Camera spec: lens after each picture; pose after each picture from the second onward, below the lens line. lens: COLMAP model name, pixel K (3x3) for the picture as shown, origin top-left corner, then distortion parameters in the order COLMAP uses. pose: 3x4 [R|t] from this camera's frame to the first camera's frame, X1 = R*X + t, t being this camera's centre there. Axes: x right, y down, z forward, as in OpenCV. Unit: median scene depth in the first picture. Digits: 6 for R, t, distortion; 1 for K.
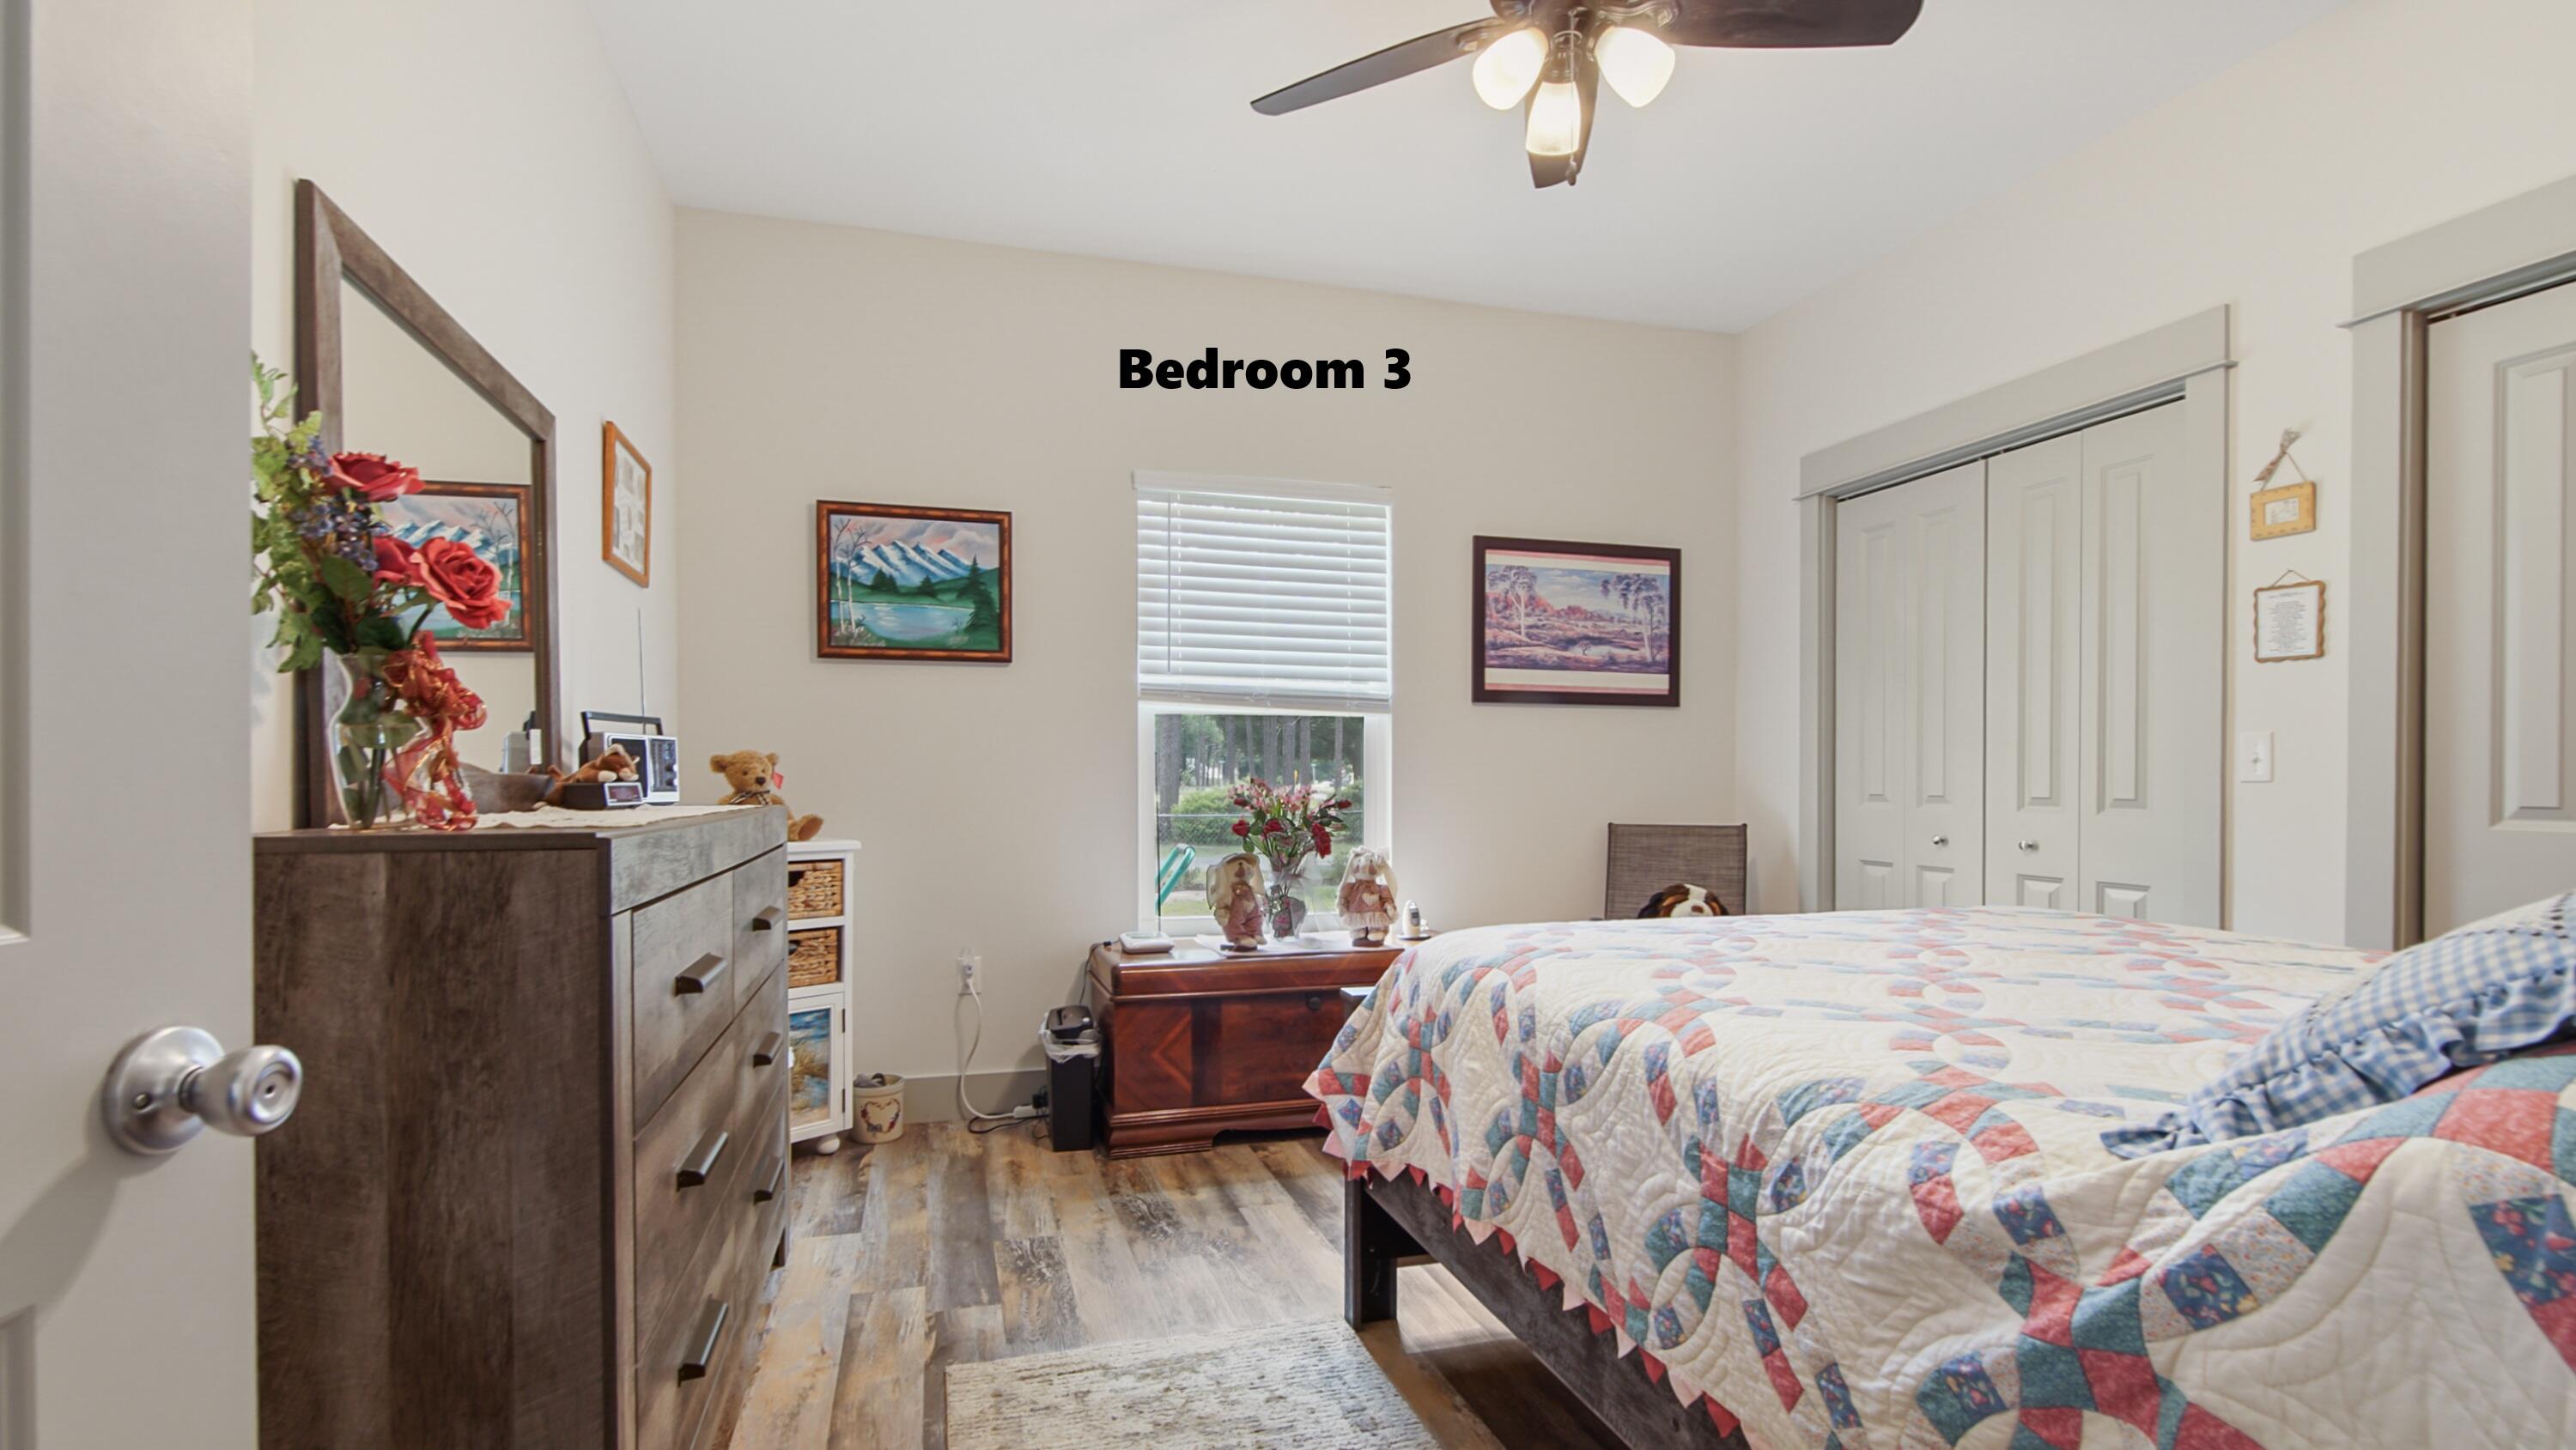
lens RADIAL K [[1165.3, 0, 1271.6], [0, 1165.3, 743.4], [0, 0, 1]] dist [-0.026793, 0.007847]
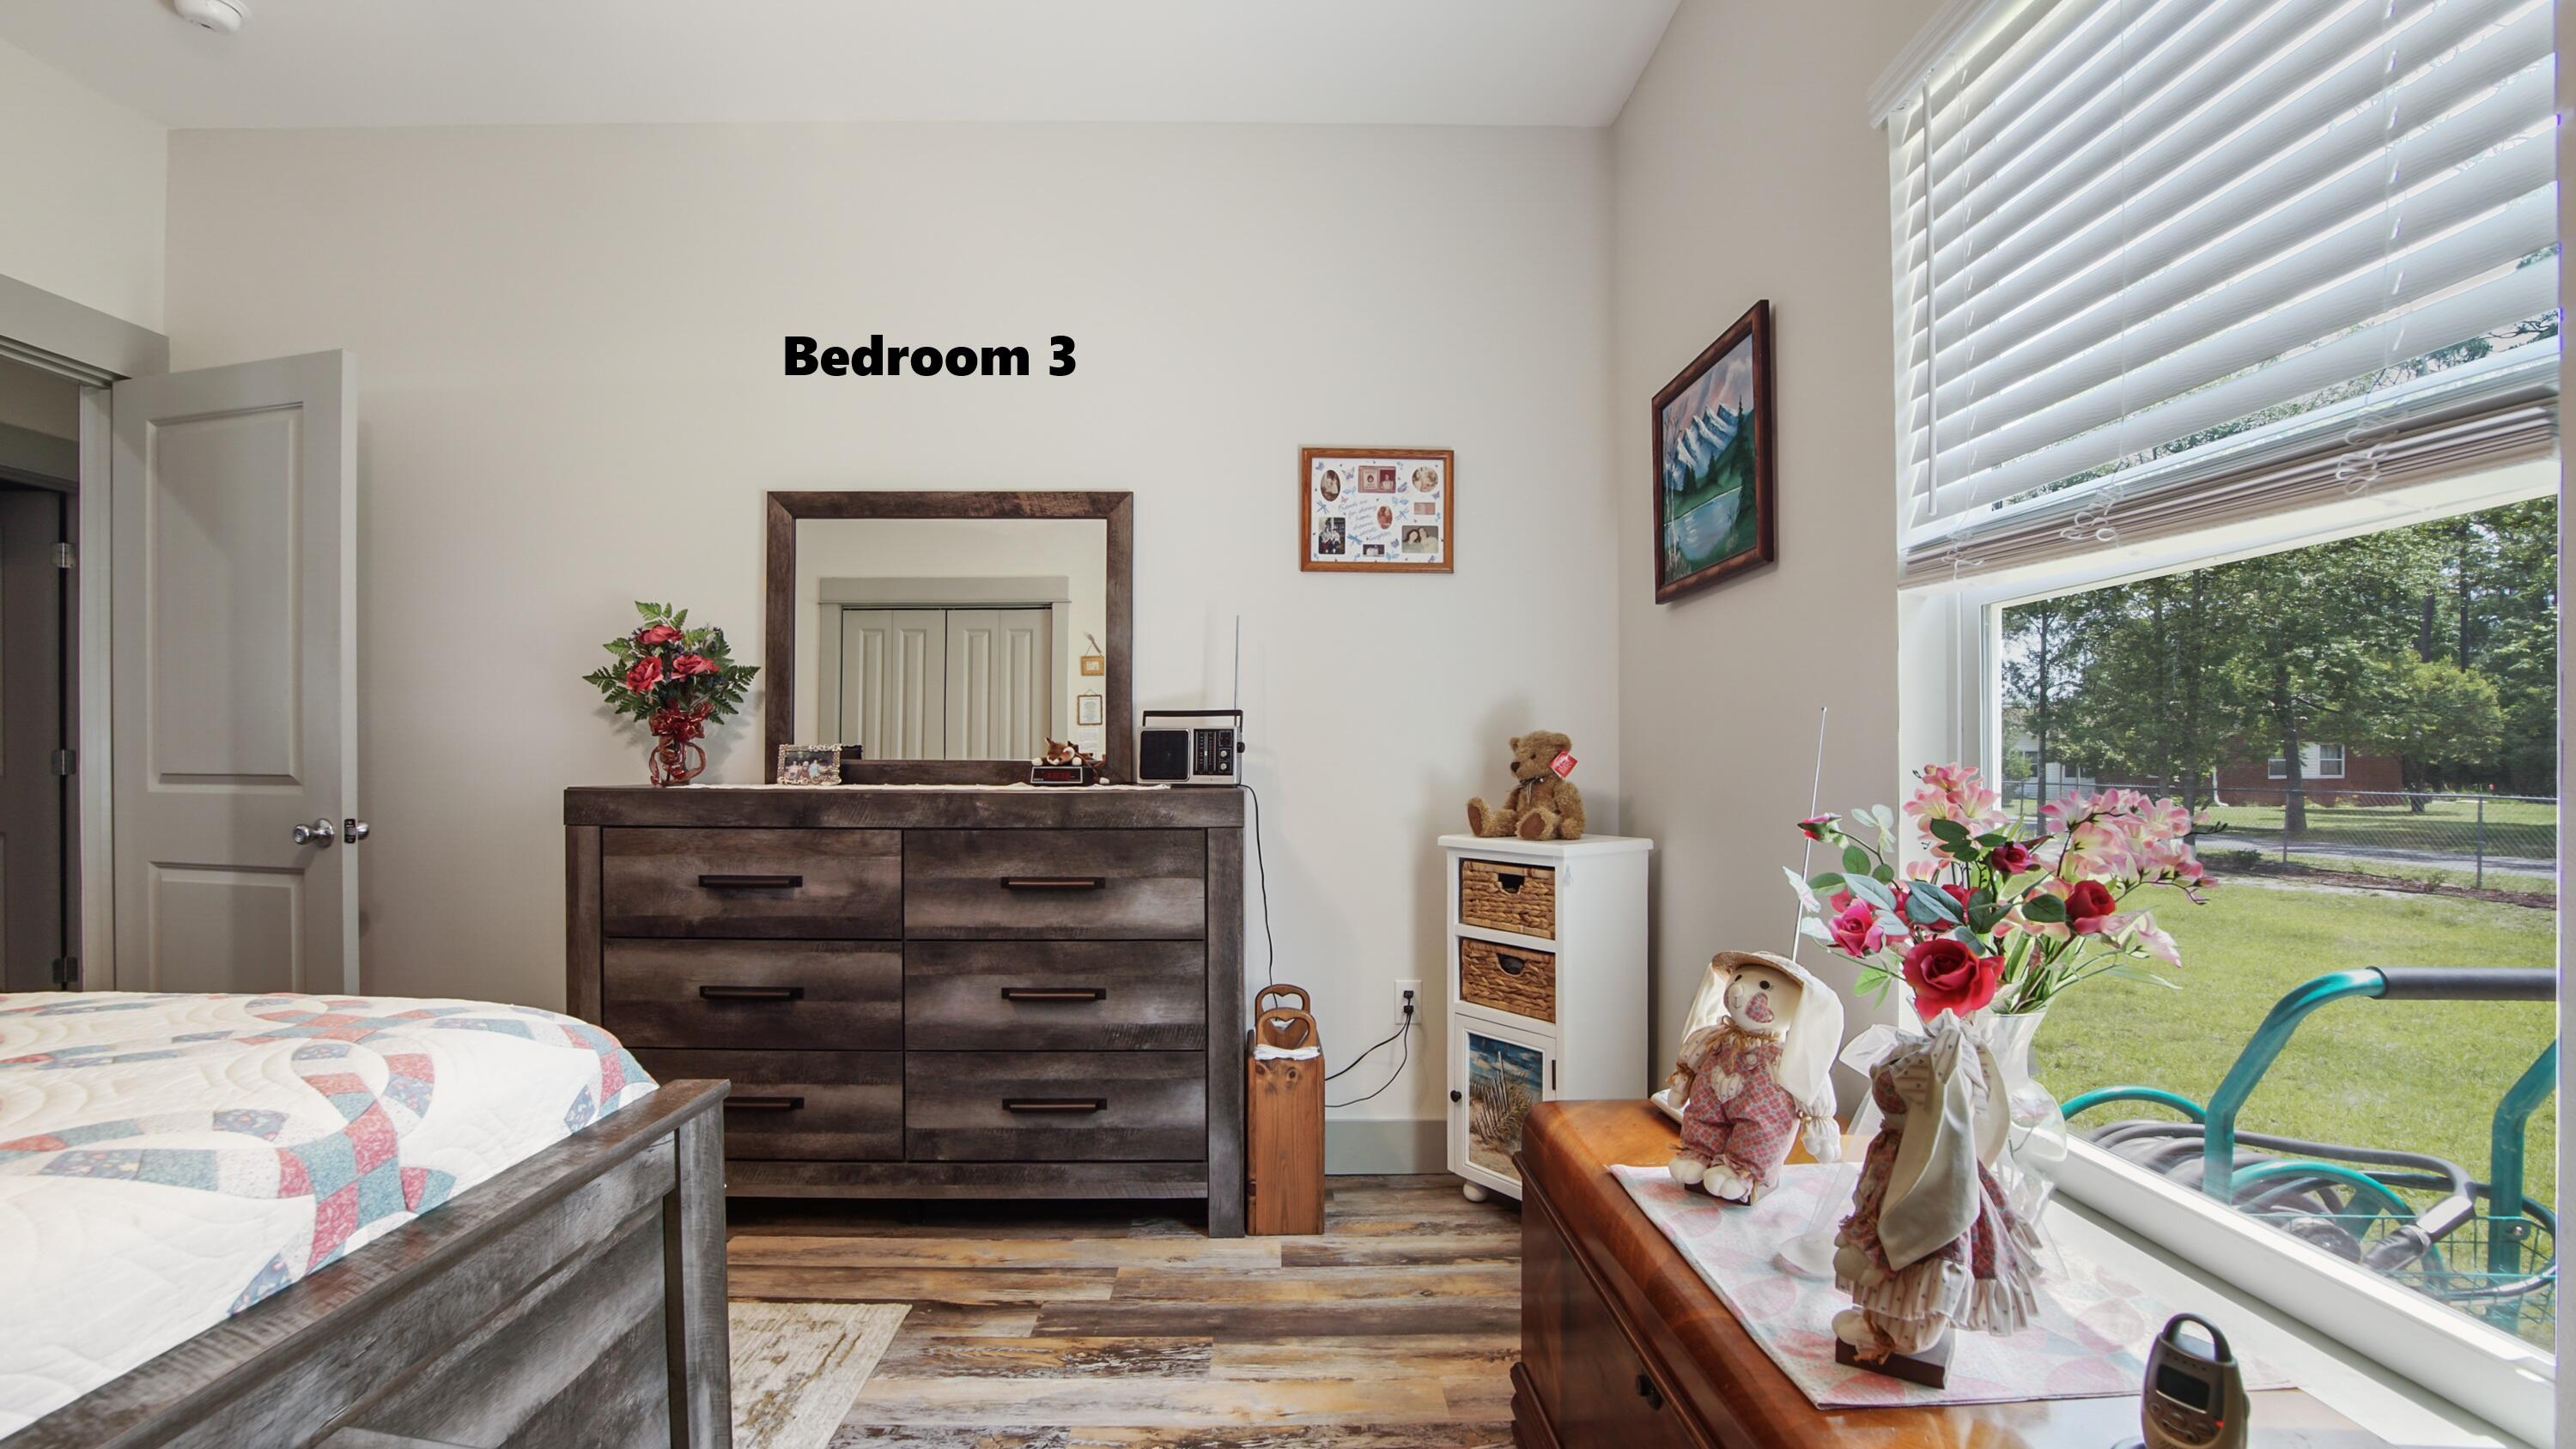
lens RADIAL K [[1165.2, 0, 1271.6], [0, 1165.2, 742.9], [0, 0, 1]] dist [-0.026793, 0.007847]
pose [[-0.256902, -0.011894, -0.966364, 0.536865], [0.027009, 0.999445, -0.019482, 0.032478], [0.966060, -0.031106, -0.256438, 1.264401]]
